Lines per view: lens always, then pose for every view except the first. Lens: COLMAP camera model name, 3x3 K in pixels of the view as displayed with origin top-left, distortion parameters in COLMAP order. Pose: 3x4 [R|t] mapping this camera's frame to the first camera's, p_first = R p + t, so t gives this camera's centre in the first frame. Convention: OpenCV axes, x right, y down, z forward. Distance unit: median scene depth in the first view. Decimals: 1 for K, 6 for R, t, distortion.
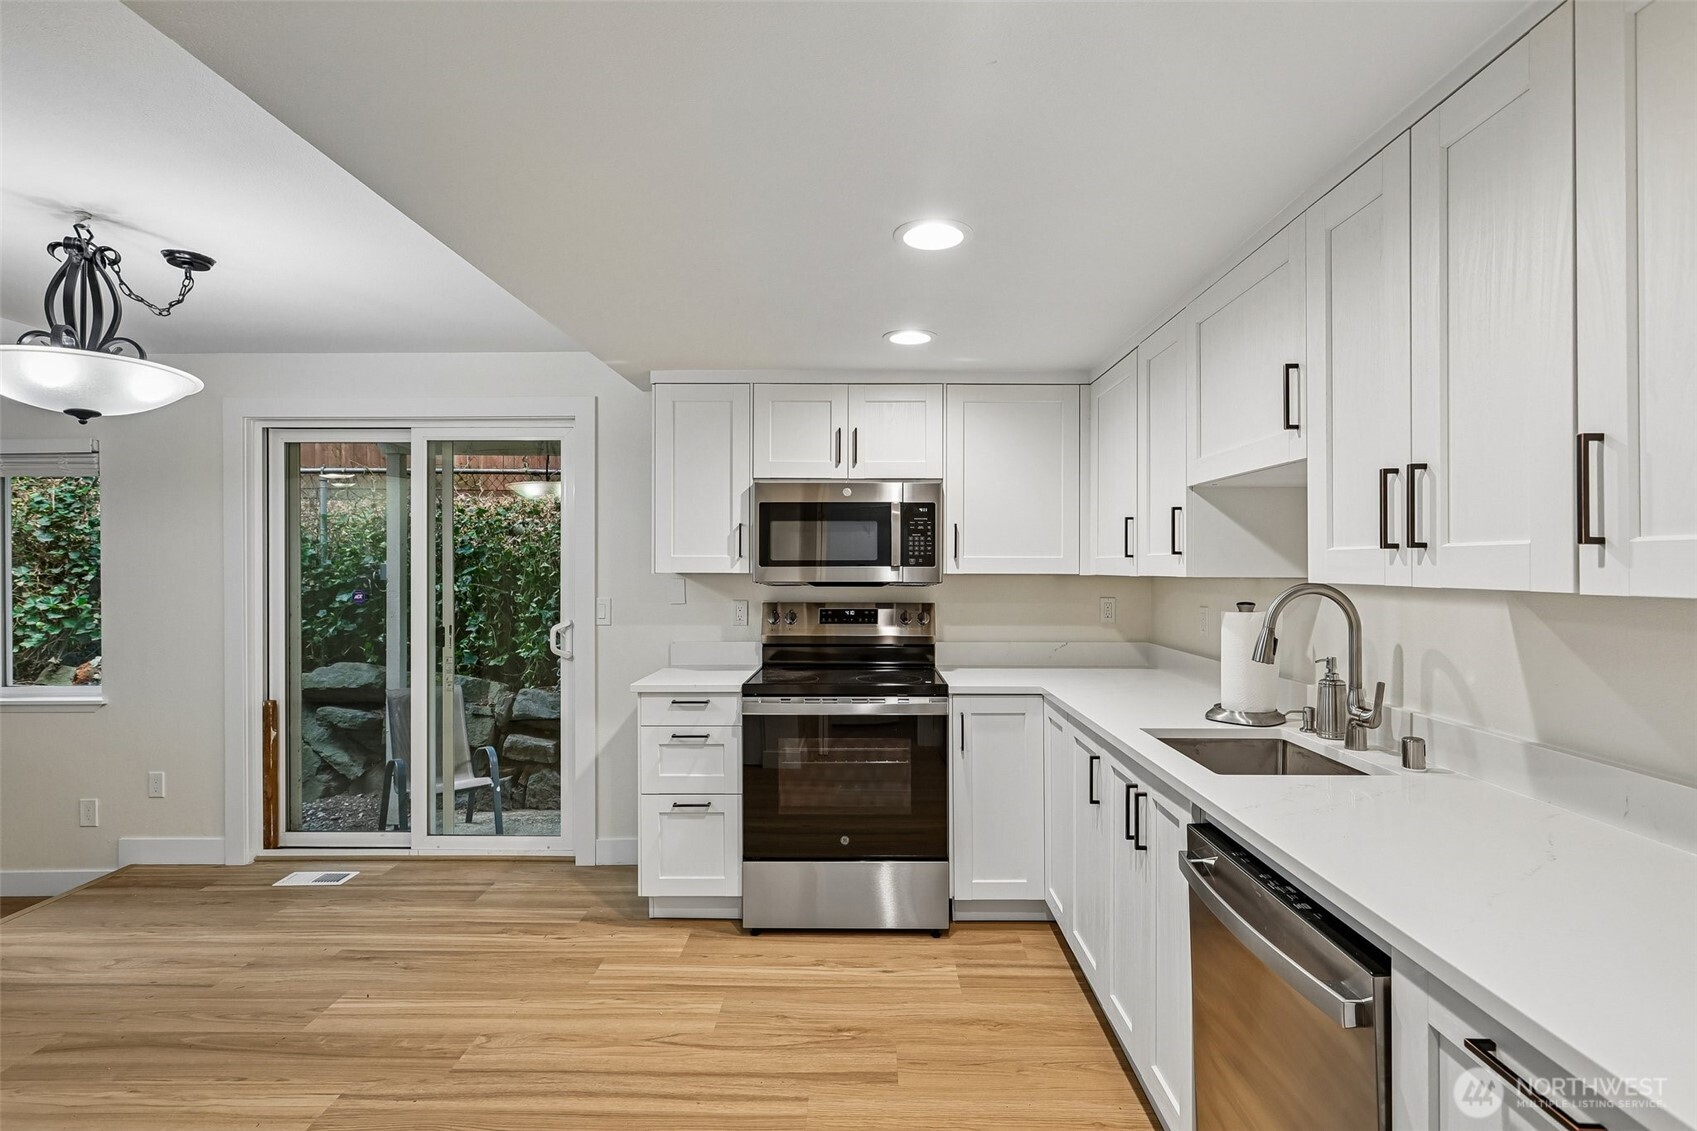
lens RADIAL K [[790.8, 0, 860.4], [0, 790.8, 564.5], [0, 0, 1]] dist [0.000642, 0.000476]
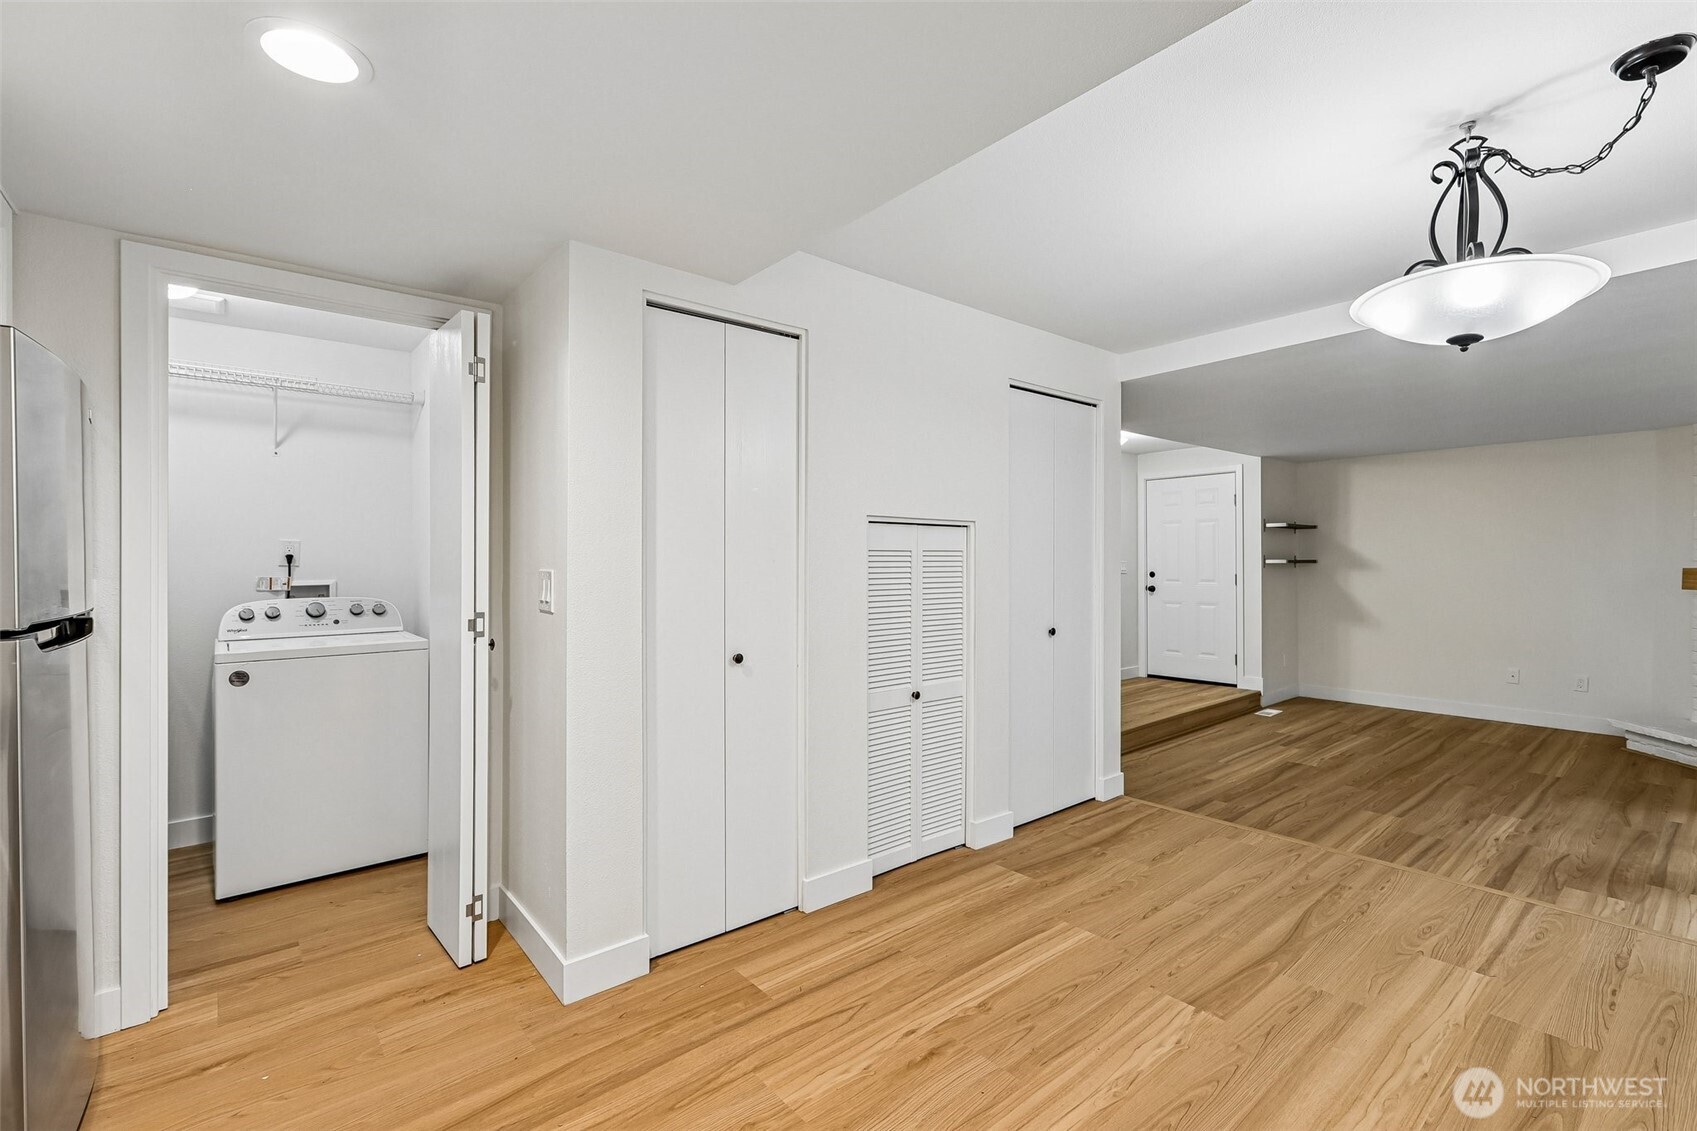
lens RADIAL K [[751.6, 0, 865.2], [0, 751.6, 560.2], [0, 0, 1]] dist [0.002315, 0.000391]
pose [[-0.757317, 0.000096, -0.653048, 0.084627], [0.003374, 0.999987, -0.003766, 0.043652], [0.653039, -0.005055, -0.757307, 0.744716]]
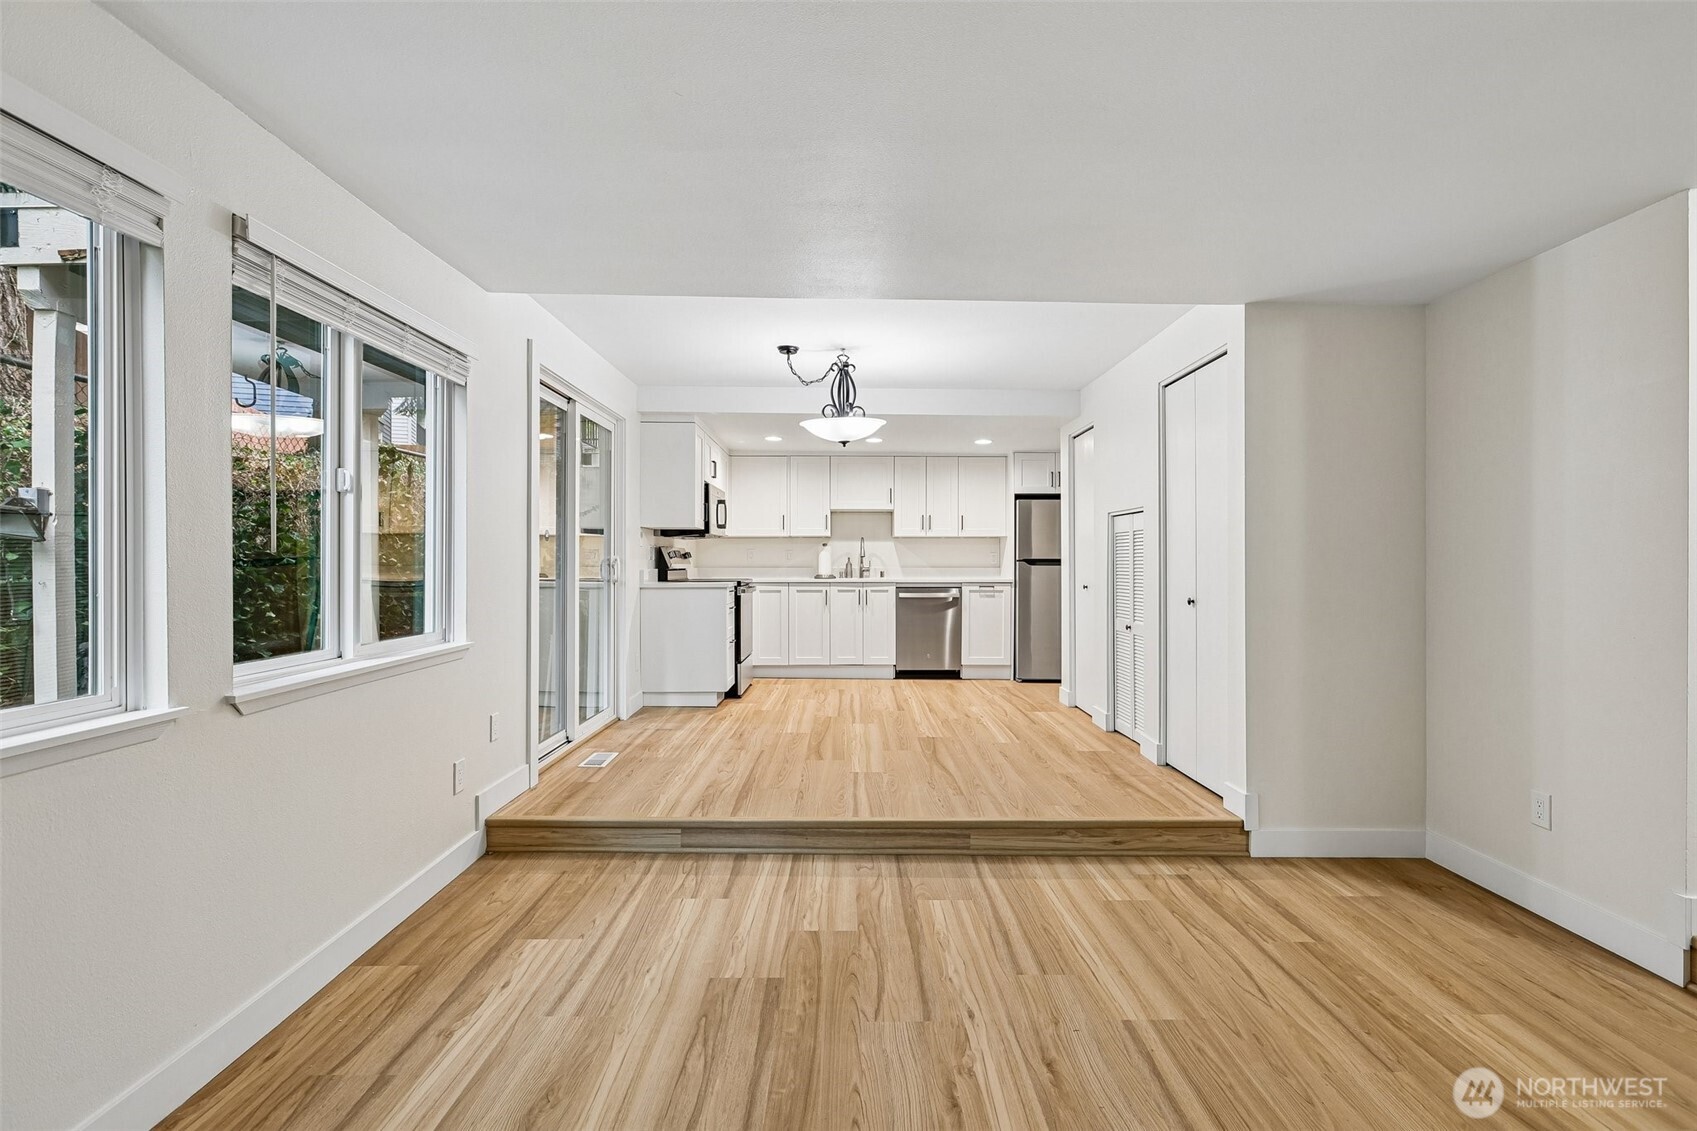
lens RADIAL K [[790.8, 0, 860.4], [0, 790.8, 564.5], [0, 0, 1]] dist [0.000642, 0.000476]
pose [[-0.022498, -0.002398, 0.999744, -1.943550], [-0.001969, 0.999995, 0.002354, 0.086101], [-0.999745, -0.001916, -0.022503, 0.617202]]
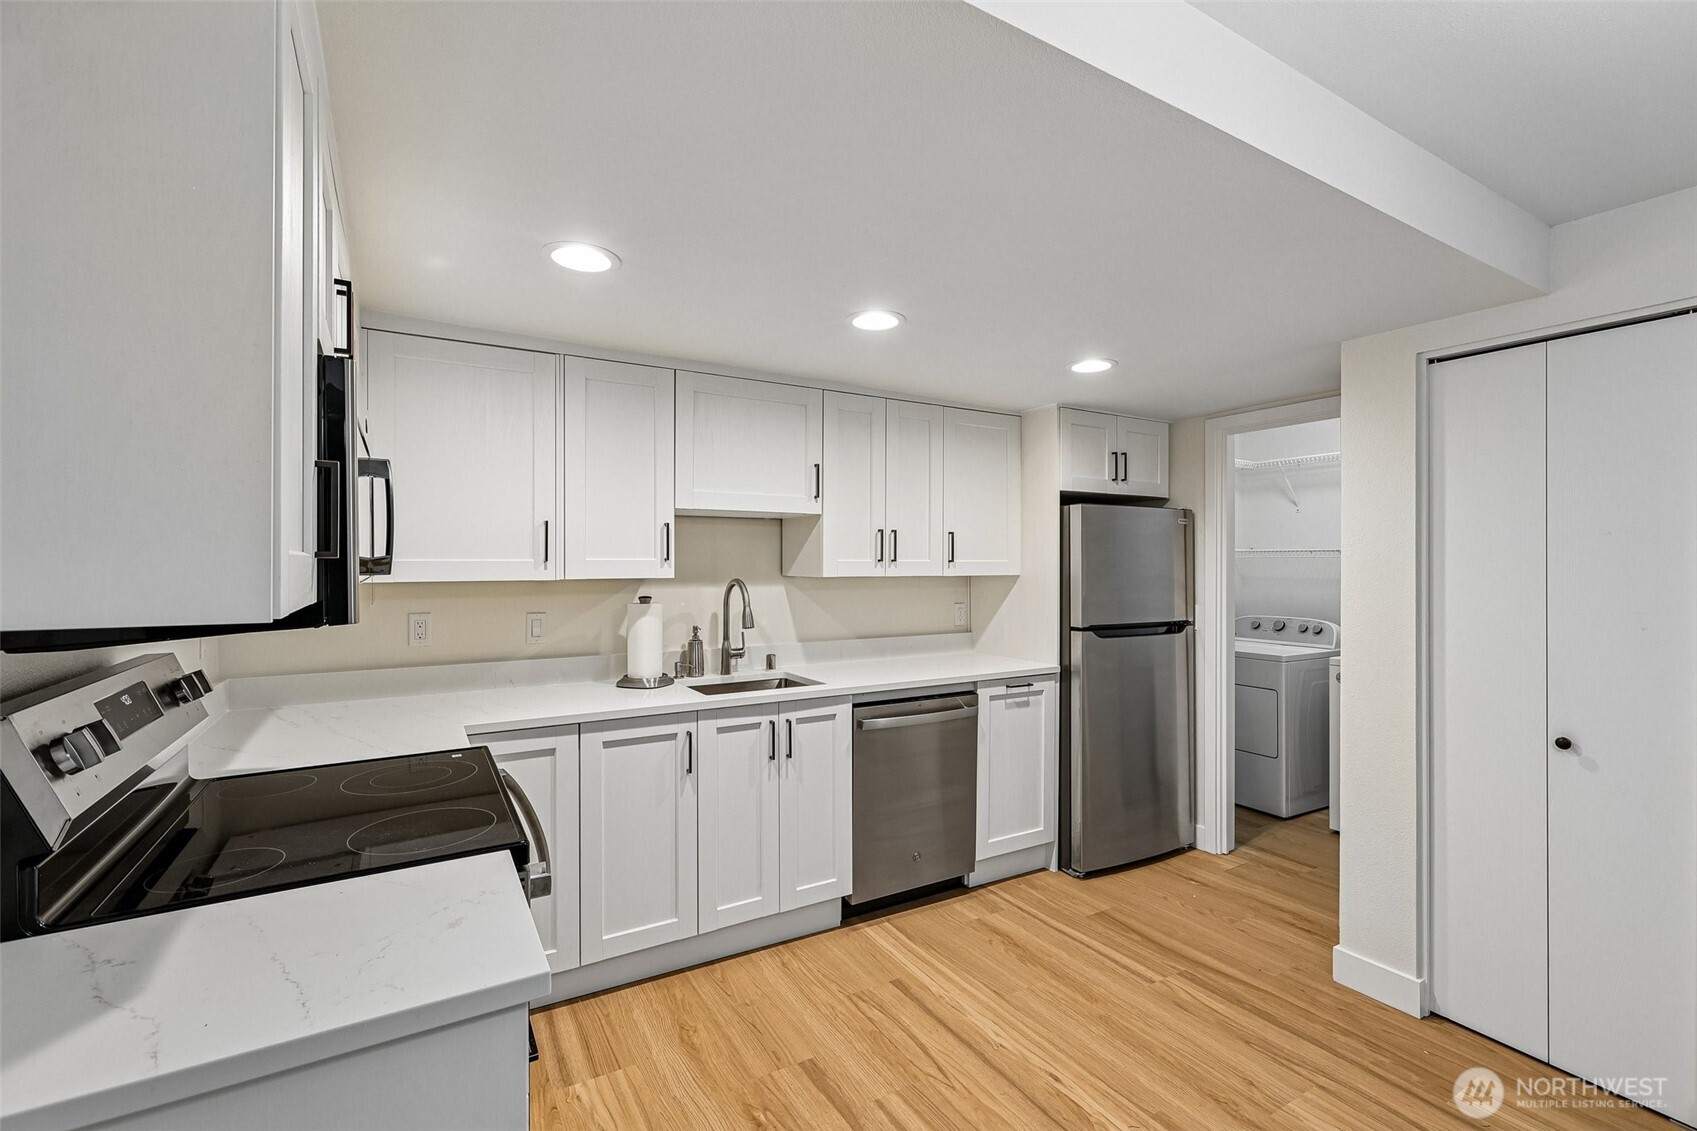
lens RADIAL K [[750.0, 0, 855.6], [0, 750.0, 564.1], [0, 0, 1]] dist [0.000217, 0.000417]
pose [[-0.519651, -0.003204, 0.854373, -0.516518], [-0.002673, 0.999994, 0.002124, -0.006409], [-0.854374, -0.001180, -0.519656, 0.903999]]
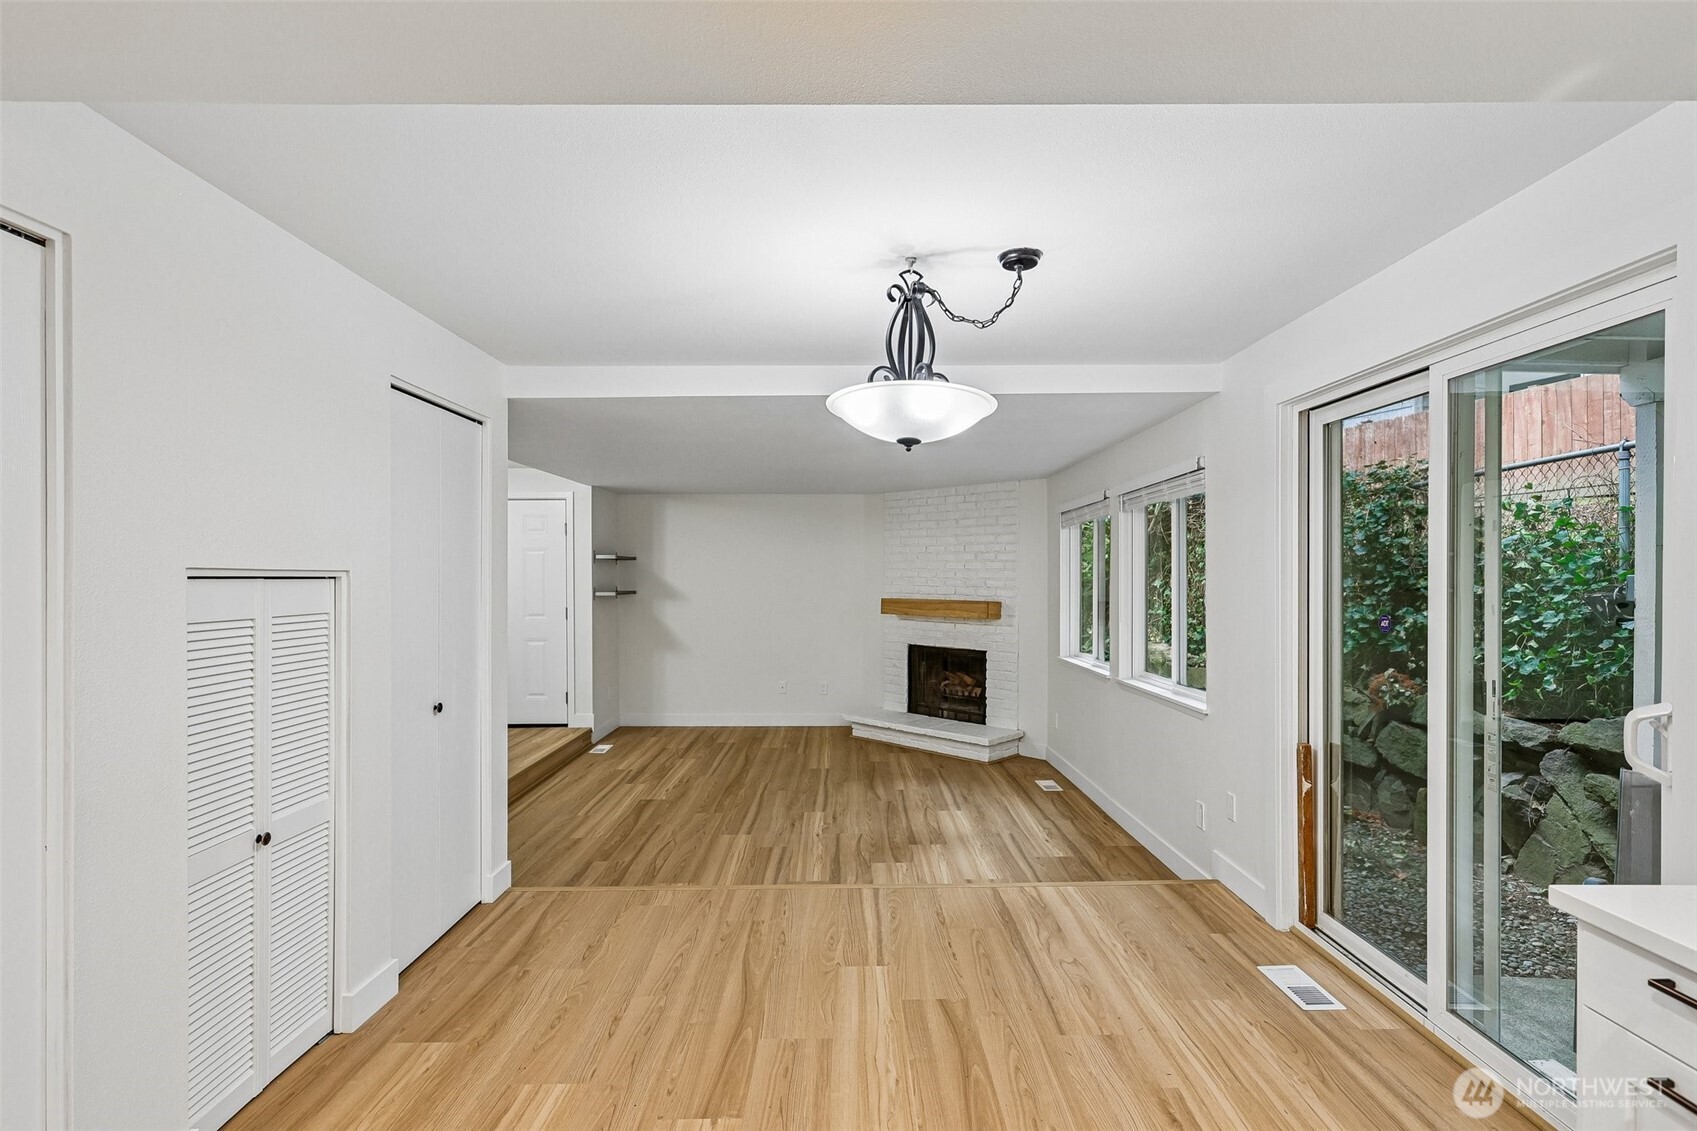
lens RADIAL K [[815.8, 0, 853.9], [0, 815.8, 582.7], [0, 0, 1]] dist [0.000588, 0.000951]
pose [[0.014338, 0.007334, -0.999870, 0.095487], [0.002649, 0.999969, 0.007372, -0.001725], [0.999894, -0.002754, 0.014318, 0.557781]]
